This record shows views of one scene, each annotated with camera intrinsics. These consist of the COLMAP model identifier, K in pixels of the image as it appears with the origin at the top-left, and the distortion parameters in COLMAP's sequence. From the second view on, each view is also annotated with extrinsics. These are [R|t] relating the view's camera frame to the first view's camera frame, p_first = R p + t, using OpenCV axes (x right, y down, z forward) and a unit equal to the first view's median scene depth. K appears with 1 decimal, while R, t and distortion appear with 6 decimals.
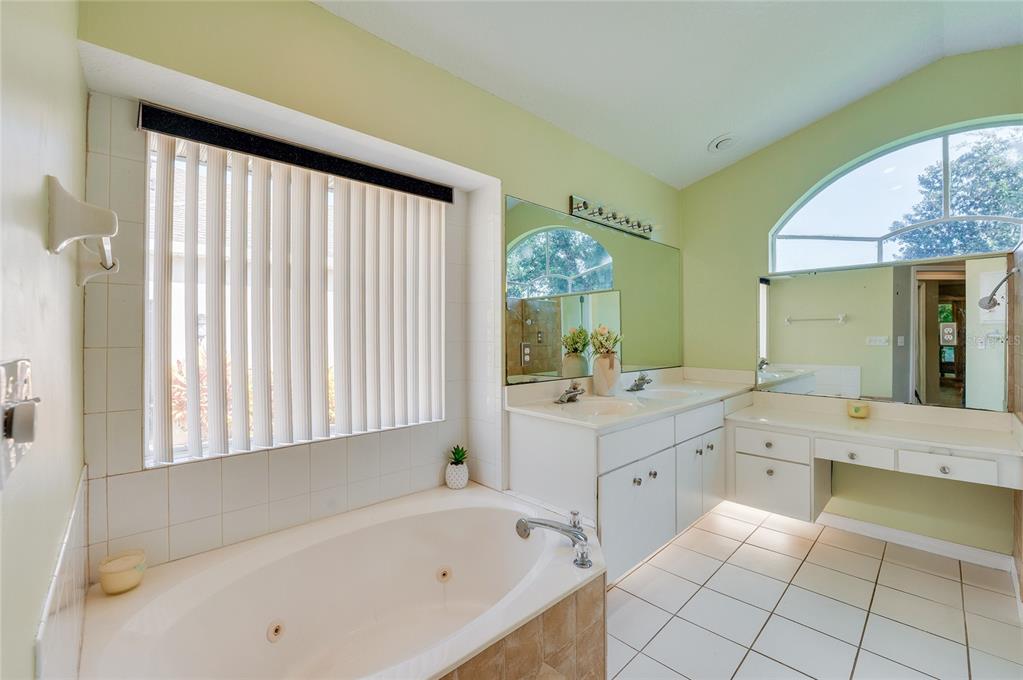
lens RADIAL K [[413.3, 0, 518.3], [0, 413.3, 341.5], [0, 0, 1]] dist [-0.006363, 0.000036]
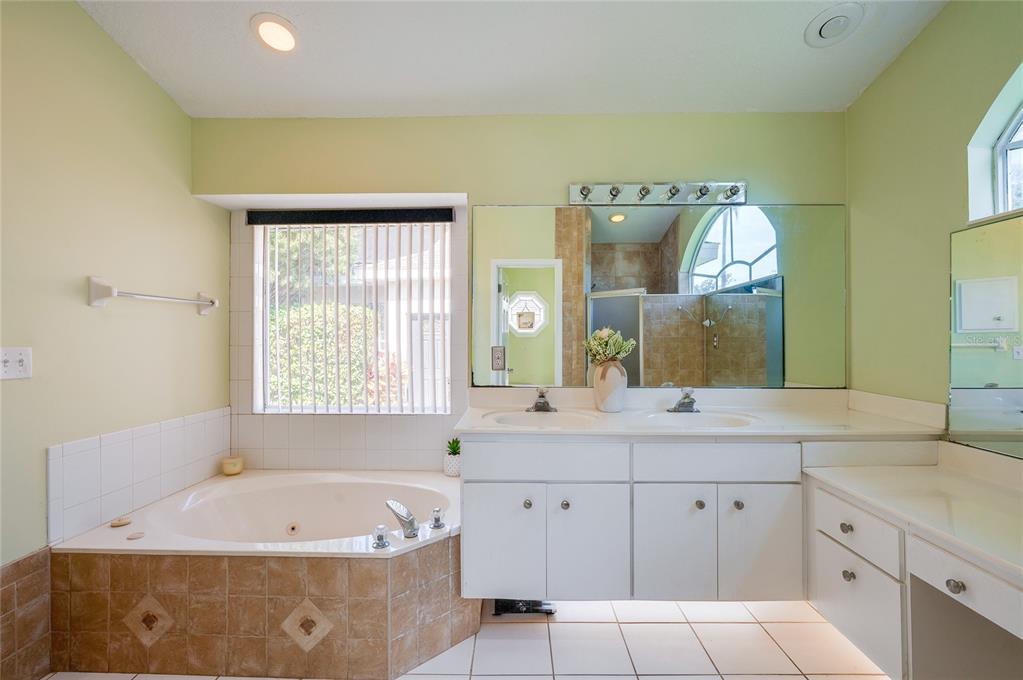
lens RADIAL K [[457.2, 0, 532.1], [0, 457.2, 337.8], [0, 0, 1]] dist [-0.003935, -0.000263]
pose [[0.720796, 0.000757, -0.693147, 0.690042], [-0.011804, 0.999868, -0.011182, -0.005508], [0.693047, 0.016242, 0.720710, 0.205414]]
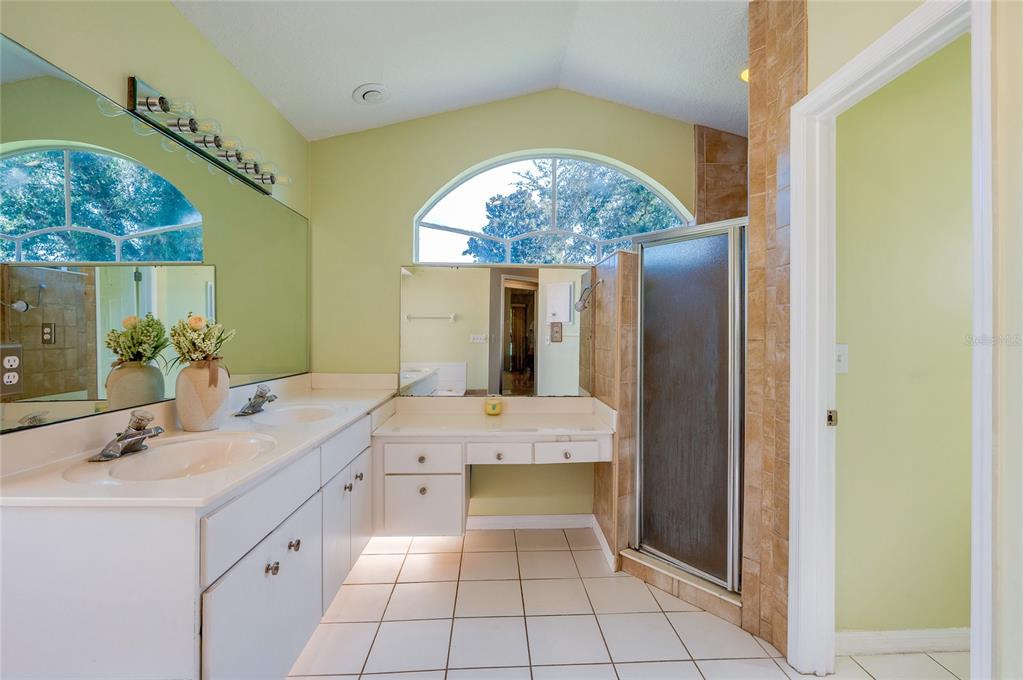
lens RADIAL K [[457.2, 0, 507.2], [0, 457.2, 332.0], [0, 0, 1]] dist [-0.003935, -0.000263]
pose [[0.664092, 0.007864, 0.747610, 0.007629], [0.004487, 0.999885, -0.014502, -0.001305], [-0.747638, 0.012985, 0.663980, 0.209828]]
